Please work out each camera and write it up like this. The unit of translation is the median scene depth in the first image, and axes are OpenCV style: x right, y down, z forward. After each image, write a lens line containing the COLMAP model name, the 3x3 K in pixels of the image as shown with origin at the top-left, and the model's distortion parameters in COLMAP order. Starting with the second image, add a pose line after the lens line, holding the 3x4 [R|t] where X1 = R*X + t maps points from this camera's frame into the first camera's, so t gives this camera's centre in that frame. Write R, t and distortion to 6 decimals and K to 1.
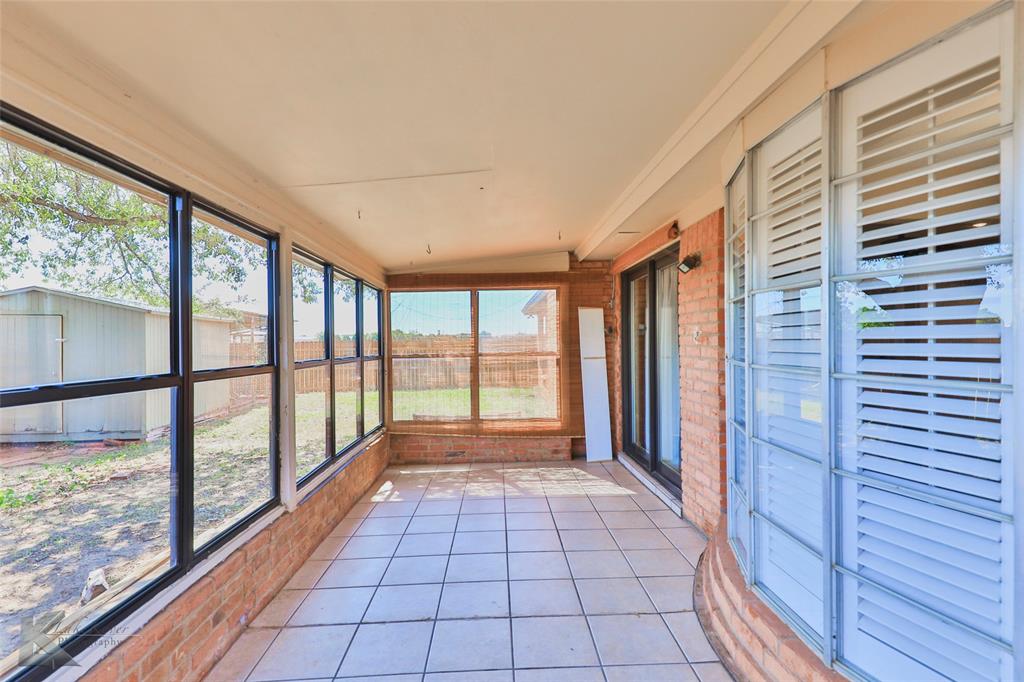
lens RADIAL K [[491.1, 0, 513.6], [0, 491.1, 352.5], [0, 0, 1]] dist [0.019274, -0.008626]
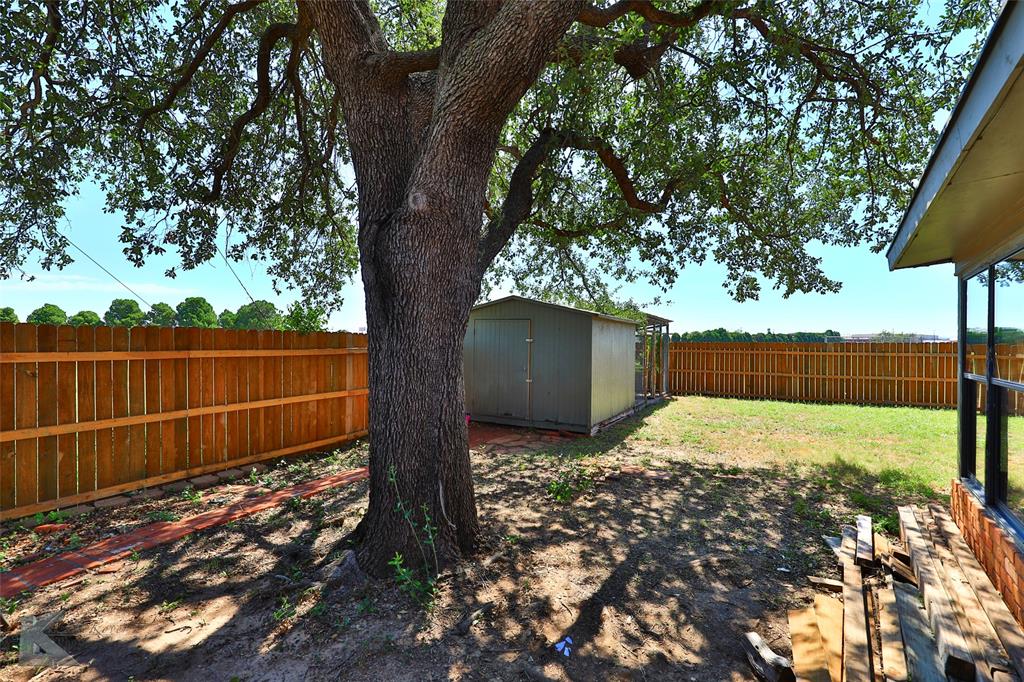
lens RADIAL K [[491.1, 0, 512.7], [0, 491.1, 340.2], [0, 0, 1]] dist [0.019274, -0.008626]
pose [[0.813434, 0.014212, -0.581483, -0.264093], [-0.026430, 0.999572, -0.012541, -0.009614], [0.581056, 0.025570, 0.813462, 0.033483]]
